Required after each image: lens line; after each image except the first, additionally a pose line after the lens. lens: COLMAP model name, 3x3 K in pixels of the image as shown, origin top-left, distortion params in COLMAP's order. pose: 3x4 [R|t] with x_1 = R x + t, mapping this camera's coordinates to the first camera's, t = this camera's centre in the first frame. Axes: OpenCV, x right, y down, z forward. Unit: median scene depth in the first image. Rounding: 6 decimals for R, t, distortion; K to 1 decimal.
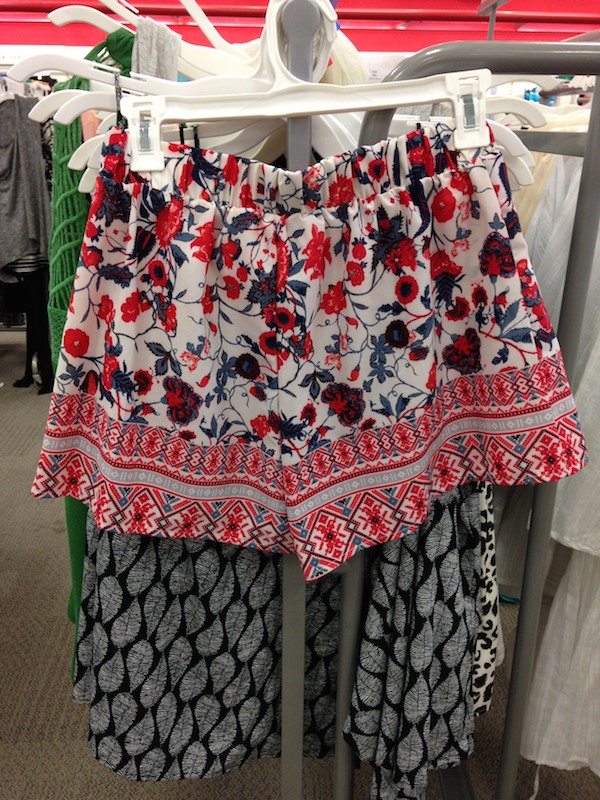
lens RADIAL K [[779.6, 0, 300.8], [0, 779.6, 413.1], [0, 0, 1]] dist [0.165457, -0.259009]
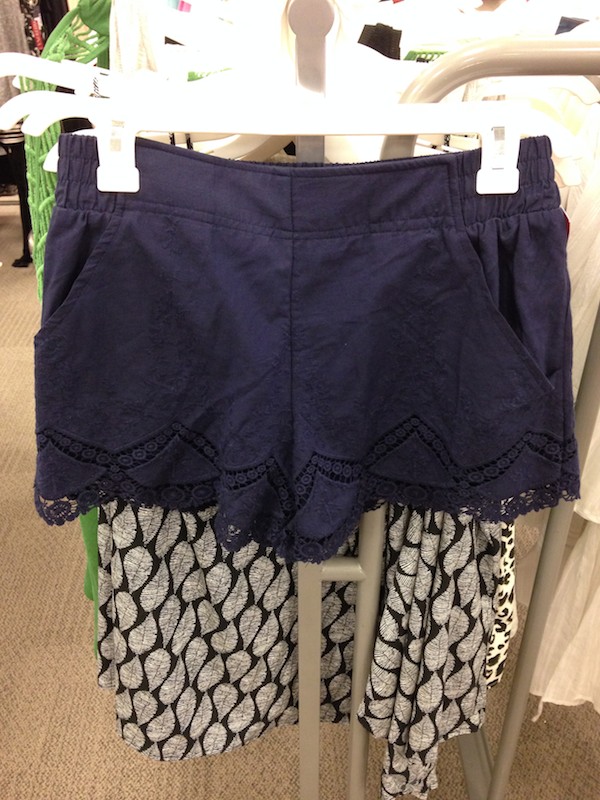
lens RADIAL K [[779.6, 0, 300.8], [0, 779.6, 413.1], [0, 0, 1]] dist [0.165457, -0.259009]
pose [[0.999822, -0.007411, -0.017364, 0.000487], [0.011262, 0.972296, 0.233481, -0.223793], [0.015153, -0.233635, 0.972206, 0.089216]]
